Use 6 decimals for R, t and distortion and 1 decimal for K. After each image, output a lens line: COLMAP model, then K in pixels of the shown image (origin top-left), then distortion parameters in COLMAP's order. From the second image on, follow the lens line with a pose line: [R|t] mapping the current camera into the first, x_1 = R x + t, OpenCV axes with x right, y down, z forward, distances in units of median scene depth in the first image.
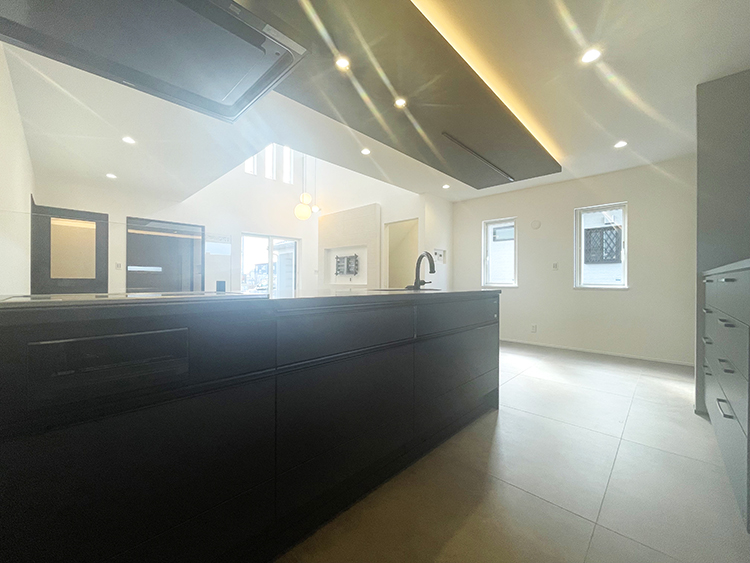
lens RADIAL K [[303.8, 0, 376.4], [0, 303.8, 281.0], [0, 0, 1]] dist [-0.001614, 0.000171]
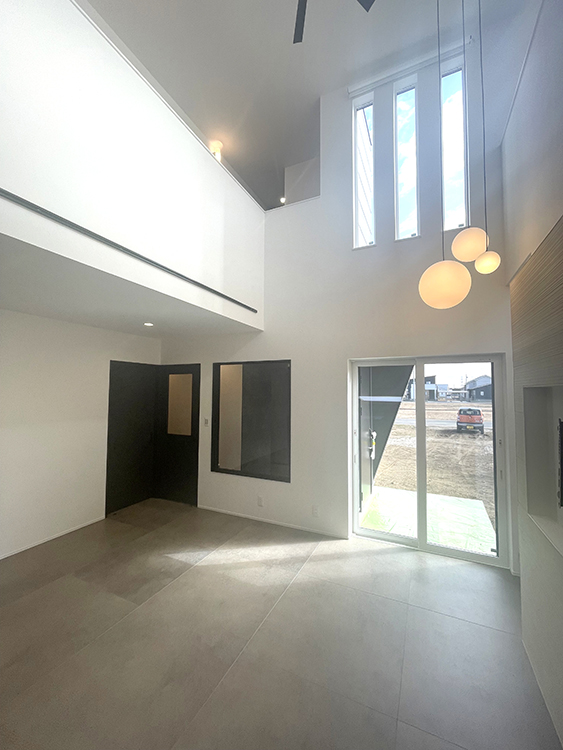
lens RADIAL K [[303.8, 0, 284.1], [0, 303.8, 373.7], [0, 0, 1]] dist [-0.001614, 0.000171]
pose [[0.322905, -0.053372, -0.944925, 0.038334], [0.003597, 0.998471, -0.055167, -0.138060], [0.946425, 0.014414, 0.322603, 0.929281]]
